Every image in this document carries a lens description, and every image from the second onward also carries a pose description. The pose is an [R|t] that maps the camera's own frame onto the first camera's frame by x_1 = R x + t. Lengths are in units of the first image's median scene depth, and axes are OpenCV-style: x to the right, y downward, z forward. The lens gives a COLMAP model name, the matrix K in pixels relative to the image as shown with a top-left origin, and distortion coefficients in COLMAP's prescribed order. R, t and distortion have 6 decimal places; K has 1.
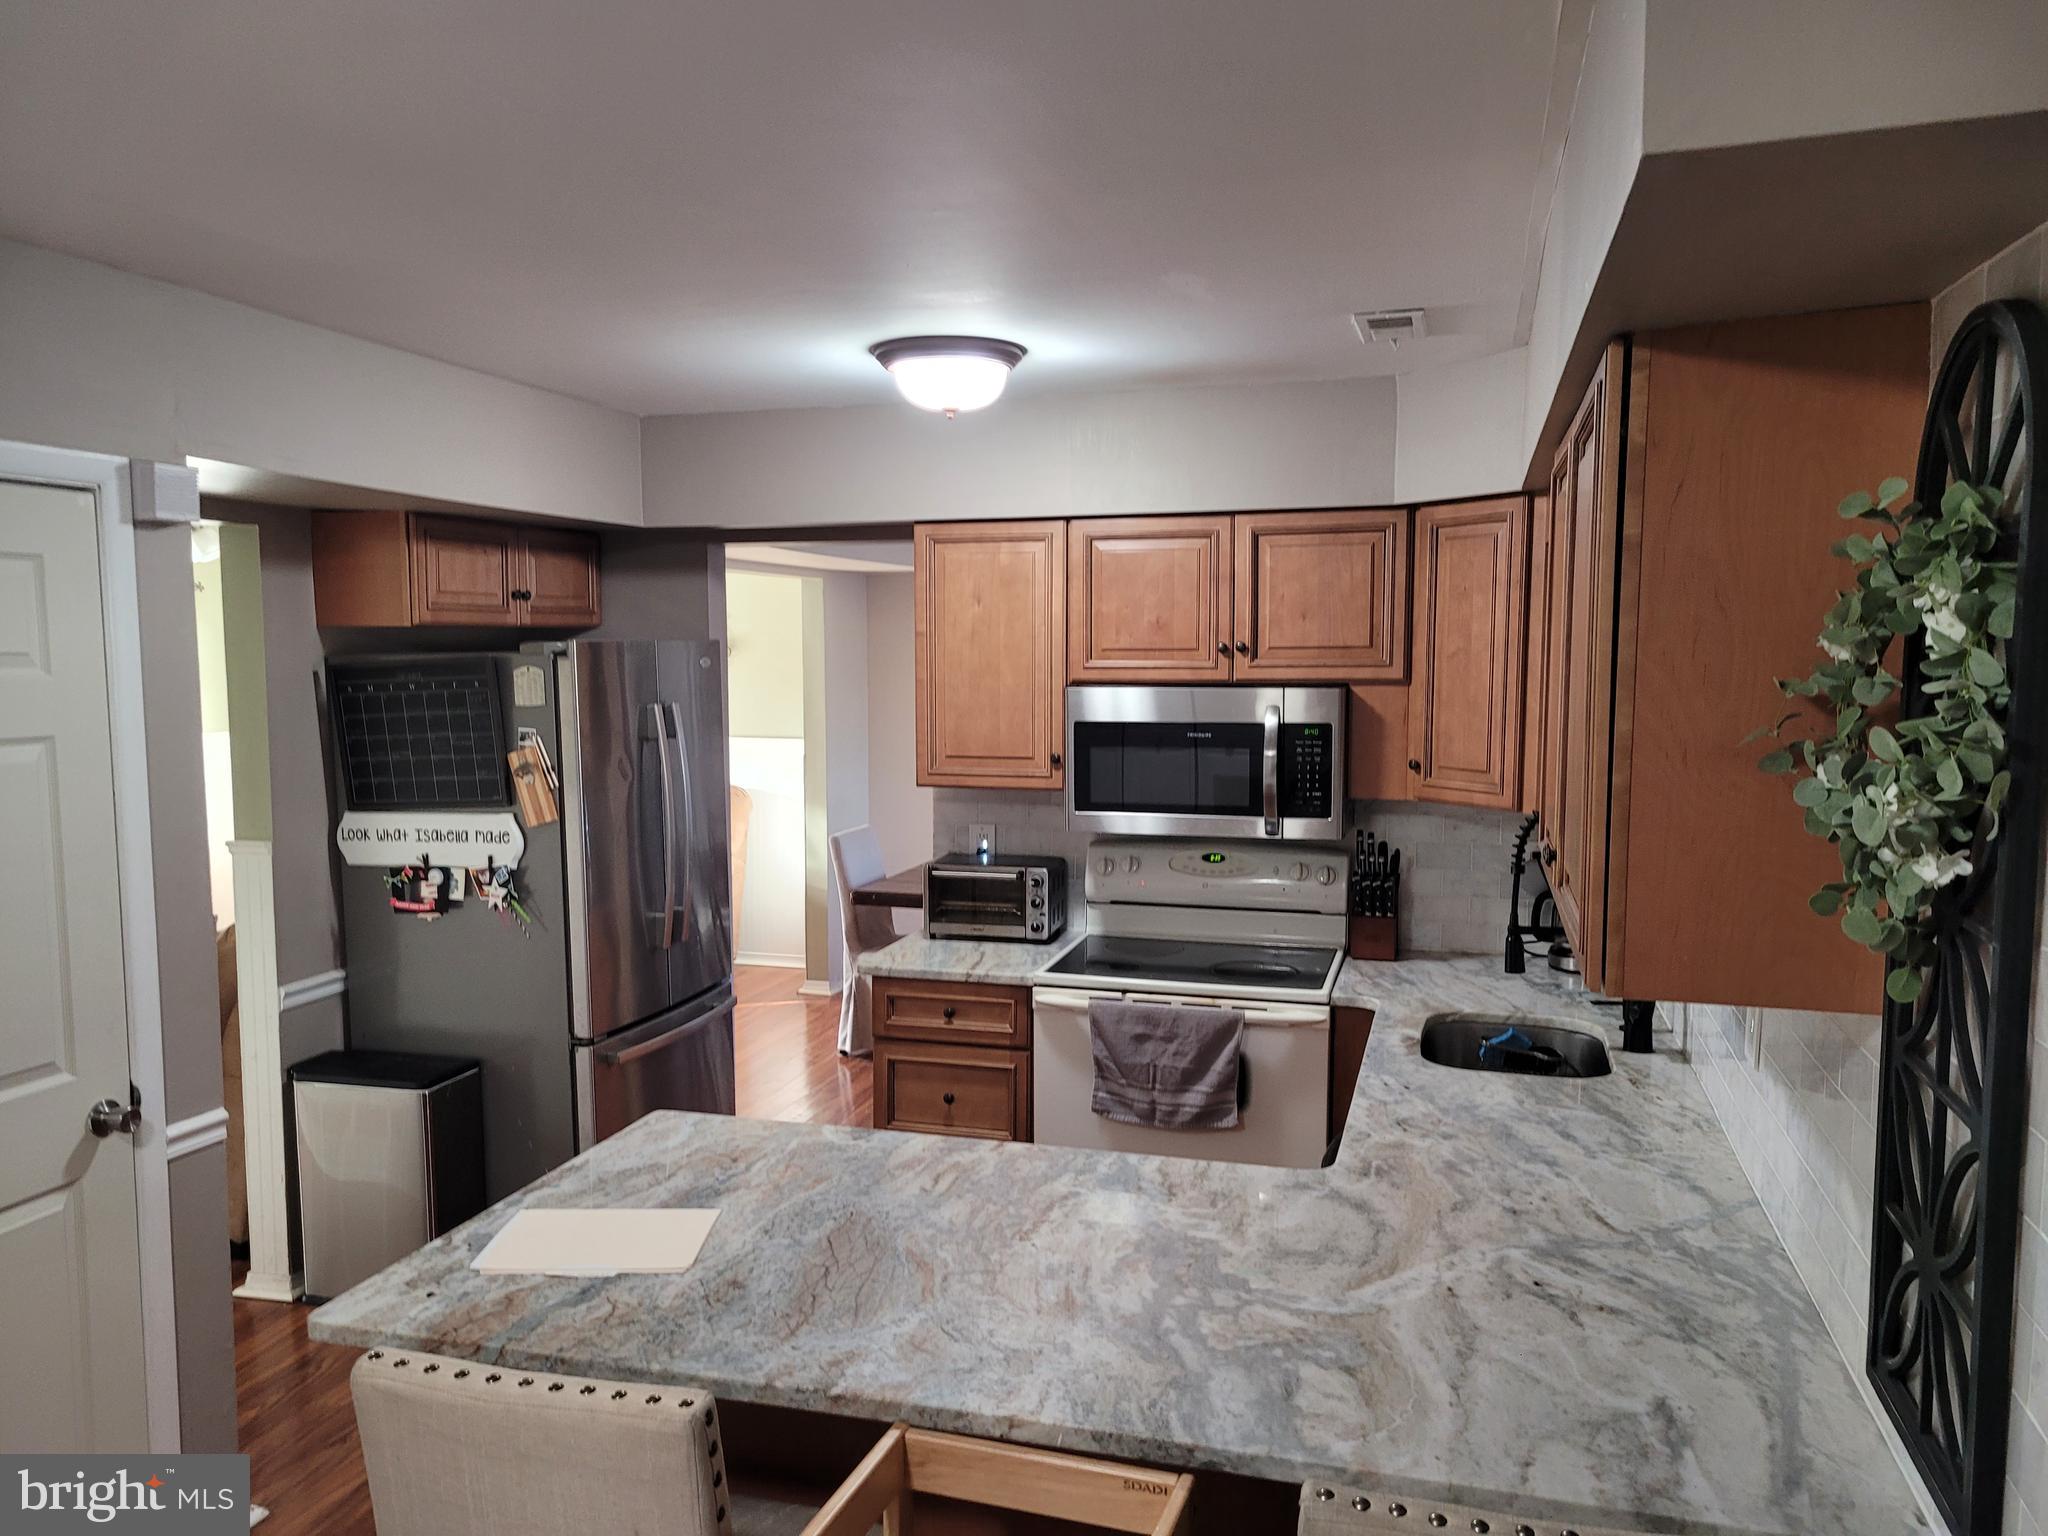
lens RADIAL K [[1525.3, 0, 1026.1], [0, 1525.3, 786.8], [0, 0, 1]] dist [0.045483, -0.003851]
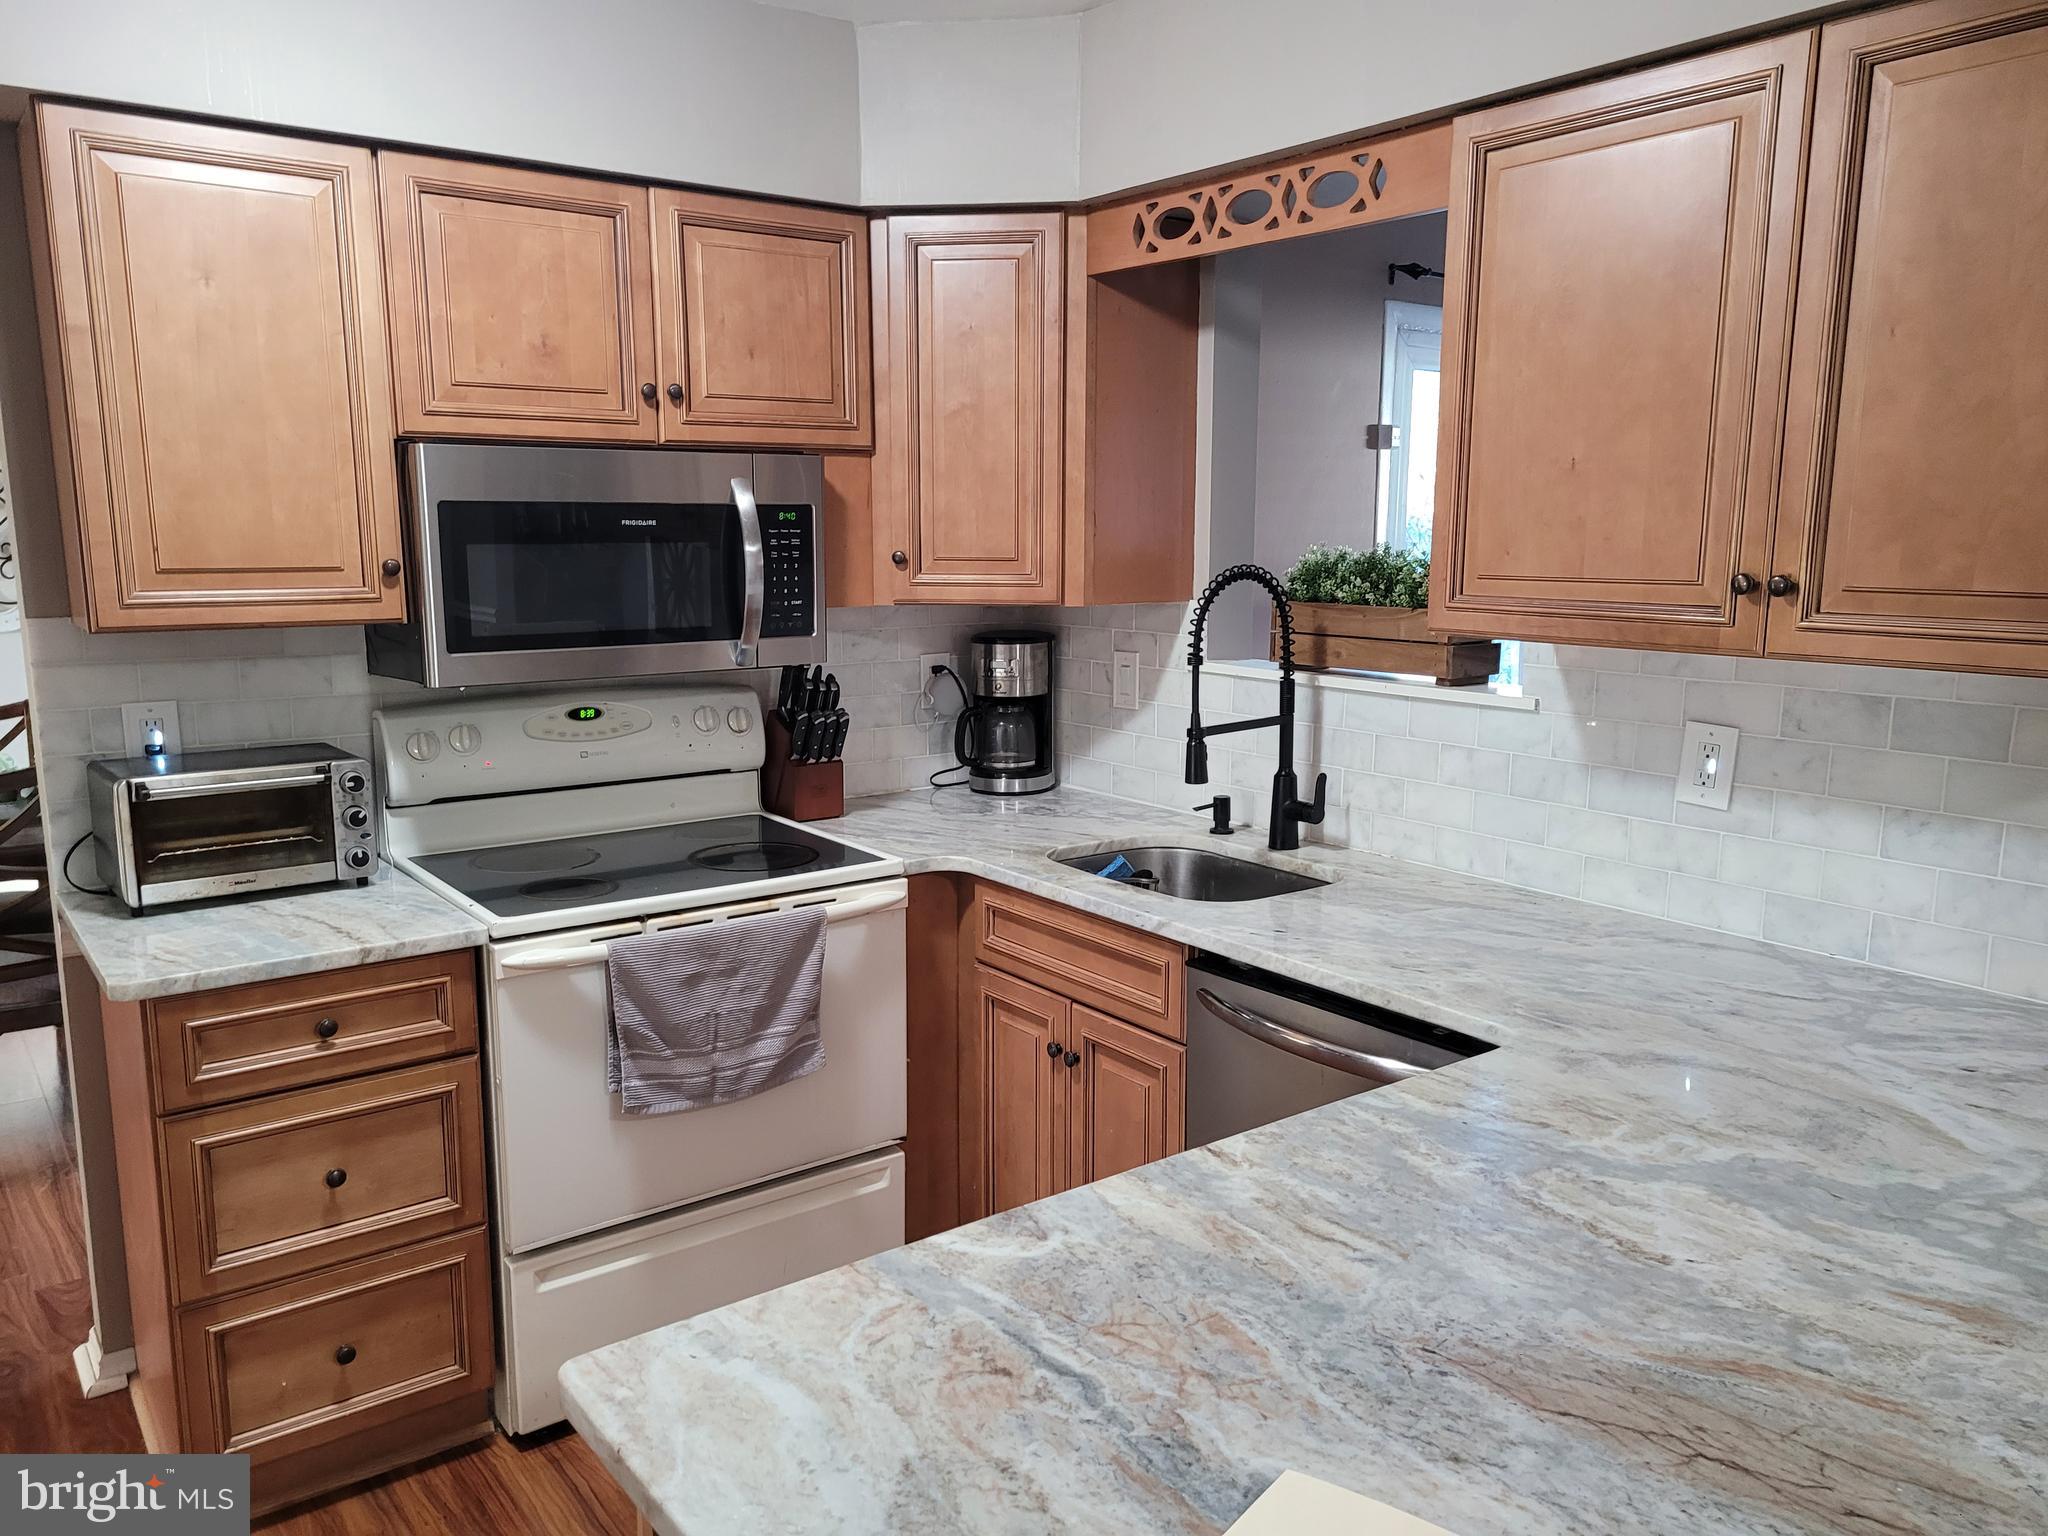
lens RADIAL K [[1525.3, 0, 1026.1], [0, 1525.3, 786.8], [0, 0, 1]] dist [0.045483, -0.003851]
pose [[0.599965, -0.136814, 0.788241, -0.325531], [0.073326, 0.990526, 0.116113, 0.014874], [-0.796659, -0.011865, 0.604312, 0.458475]]
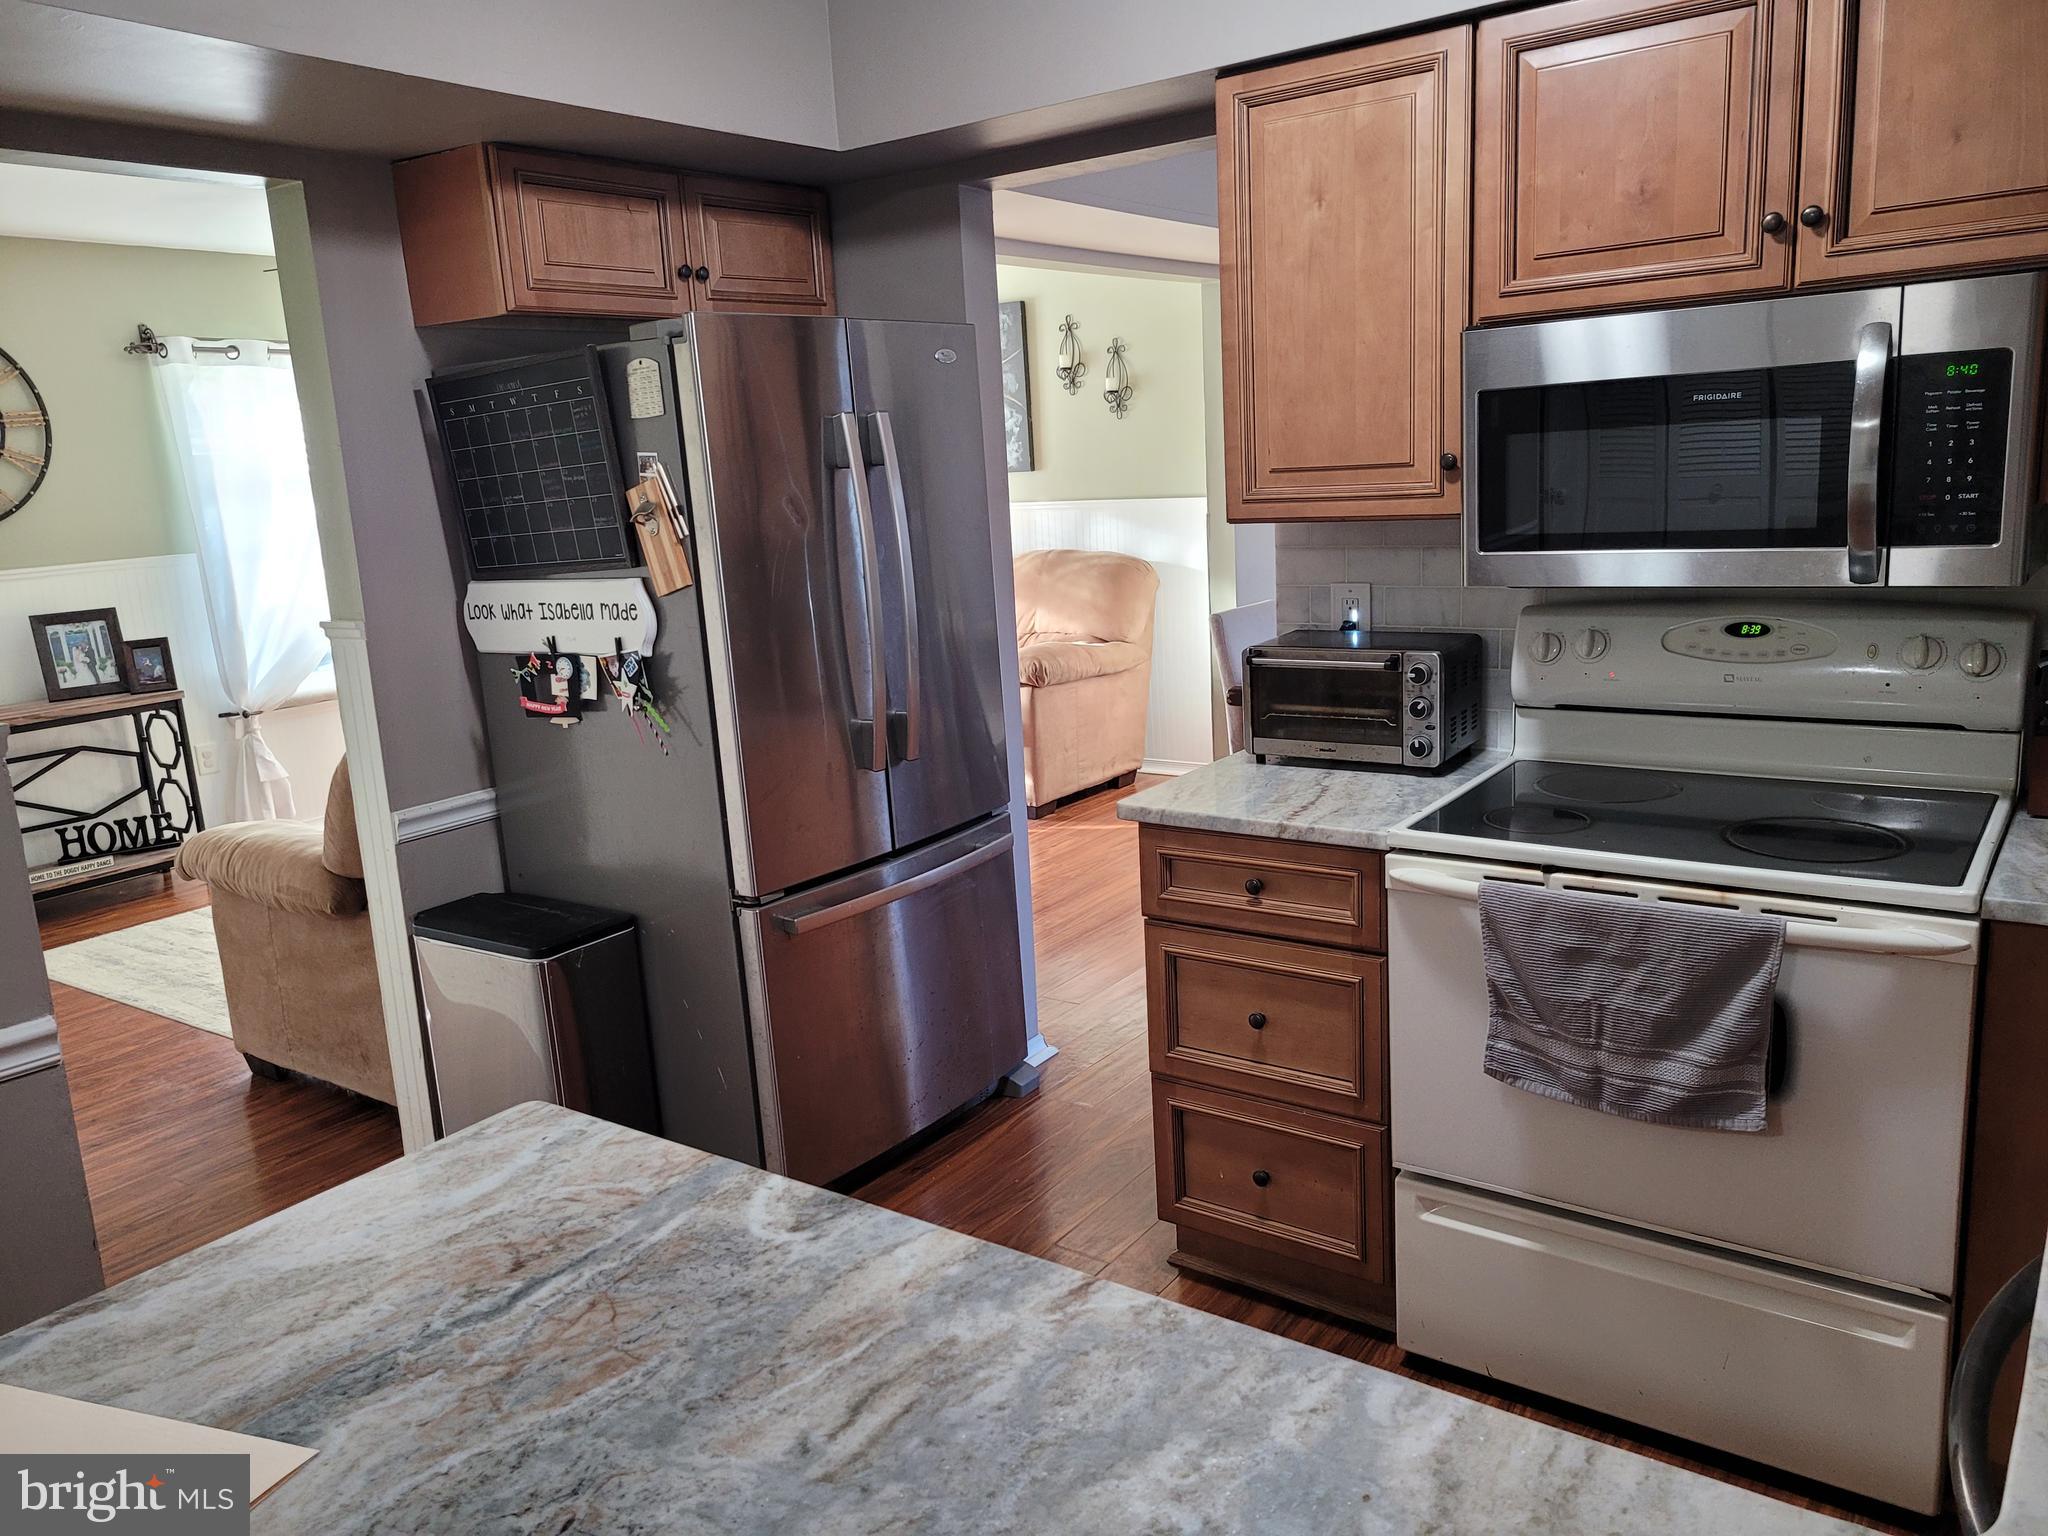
lens RADIAL K [[1526.9, 0, 1034.1], [0, 1526.9, 763.1], [0, 0, 1]] dist [0.055942, -0.031498]
pose [[0.941086, 0.016769, -0.337752, 0.072972], [0.023671, 0.993053, 0.115259, 0.025275], [0.337338, -0.116463, 0.934152, 0.397619]]
